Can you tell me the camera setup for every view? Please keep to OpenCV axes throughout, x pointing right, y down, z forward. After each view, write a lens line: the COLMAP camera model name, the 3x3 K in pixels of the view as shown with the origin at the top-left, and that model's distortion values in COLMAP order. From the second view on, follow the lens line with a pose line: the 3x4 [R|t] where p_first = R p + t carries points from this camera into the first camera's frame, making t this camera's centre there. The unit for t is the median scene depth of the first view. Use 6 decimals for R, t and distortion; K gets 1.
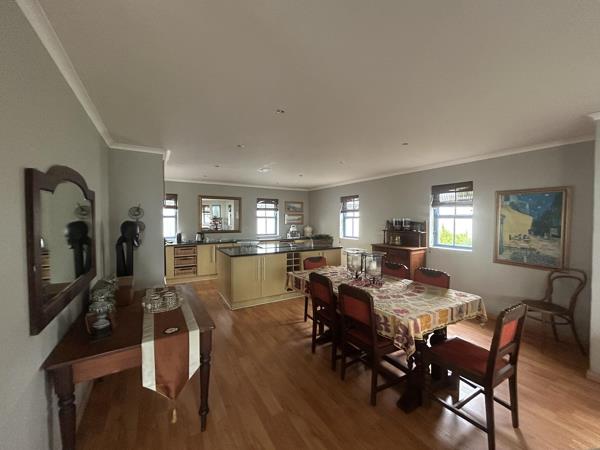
lens RADIAL K [[239.5, 0, 301.1], [0, 239.5, 224.2], [0, 0, 1]] dist [-0.004705, 0.001373]
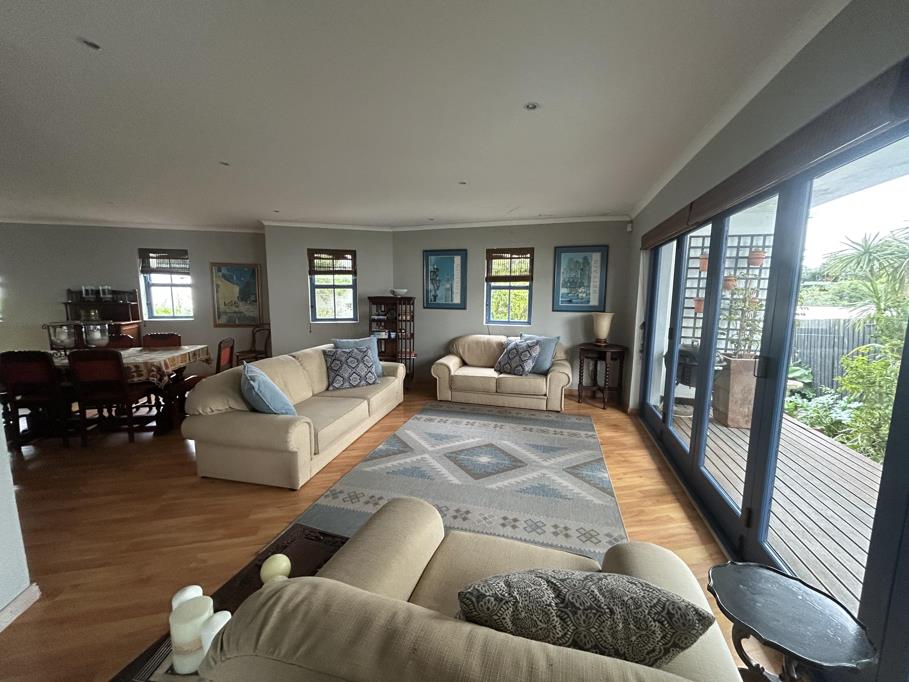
lens RADIAL K [[362.9, 0, 451.5], [0, 362.9, 338.0], [0, 0, 1]] dist [-0.004705, 0.001373]
pose [[0.299633, -0.116321, 0.946937, -0.464880], [0.015607, 0.993004, 0.117041, 0.028728], [-0.953927, -0.020291, 0.299352, -0.561820]]
